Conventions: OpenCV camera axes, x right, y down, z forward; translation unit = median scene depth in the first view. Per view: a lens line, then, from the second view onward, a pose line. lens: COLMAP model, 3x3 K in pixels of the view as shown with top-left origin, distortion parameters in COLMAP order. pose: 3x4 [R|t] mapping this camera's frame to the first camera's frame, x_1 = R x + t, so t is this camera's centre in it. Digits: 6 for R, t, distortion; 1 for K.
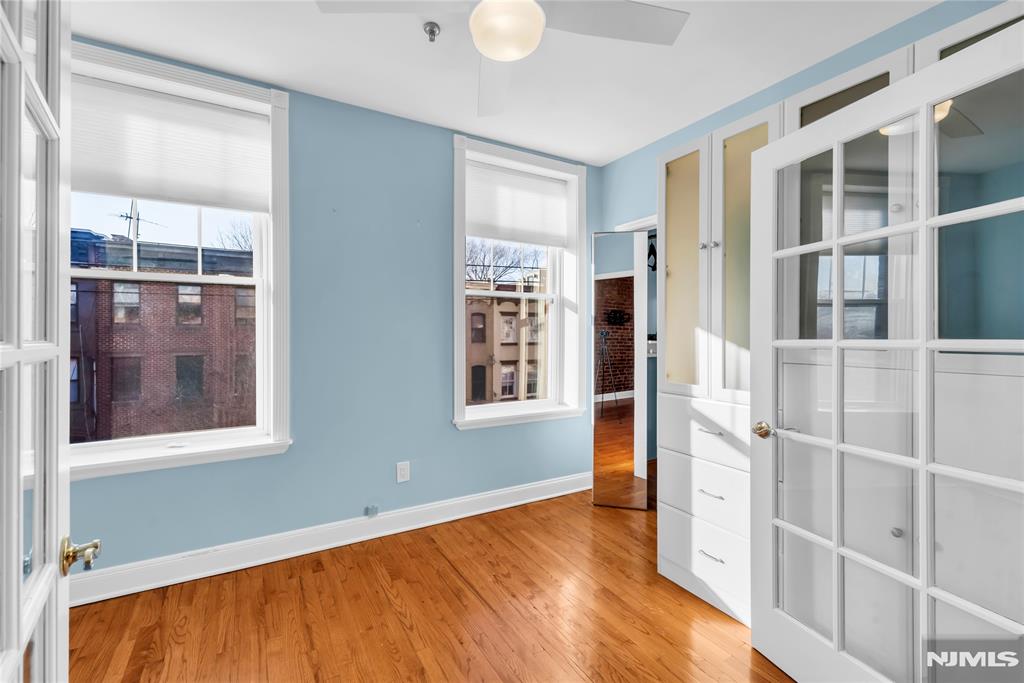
lens RADIAL K [[432.7, 0, 505.5], [0, 432.7, 334.9], [0, 0, 1]] dist [0.011370, -0.006634]
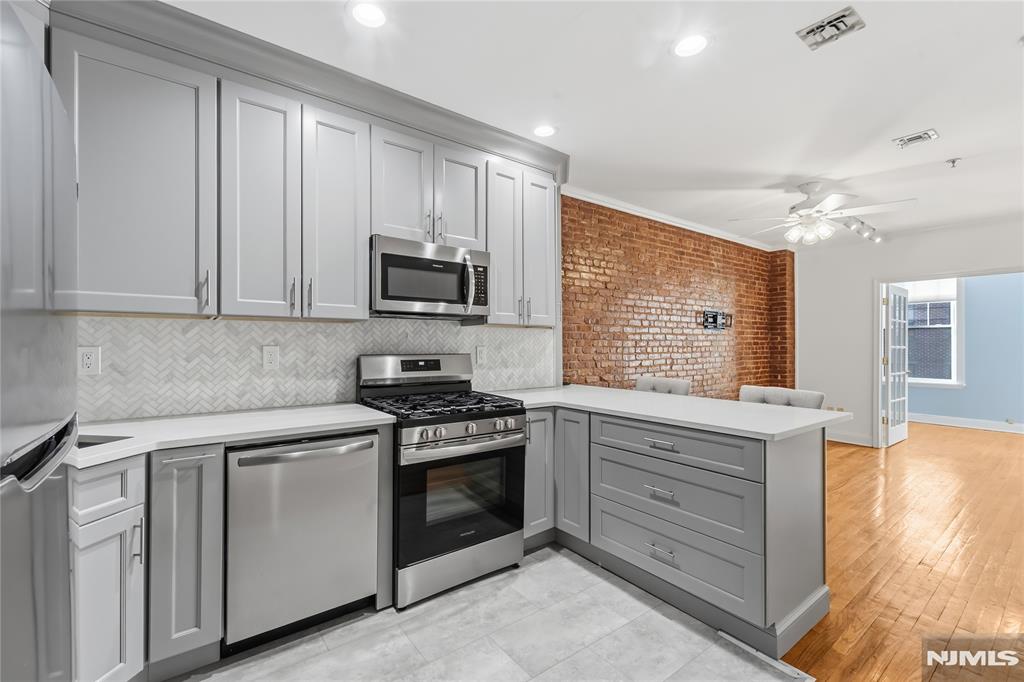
lens RADIAL K [[423.7, 0, 495.2], [0, 423.7, 341.6], [0, 0, 1]] dist [0.001053, -0.006003]
pose [[0.103482, -0.008682, -0.994593, 1.946210], [-0.003351, 0.999953, -0.009077, 0.008853], [0.994626, 0.004272, 0.103448, -2.351008]]
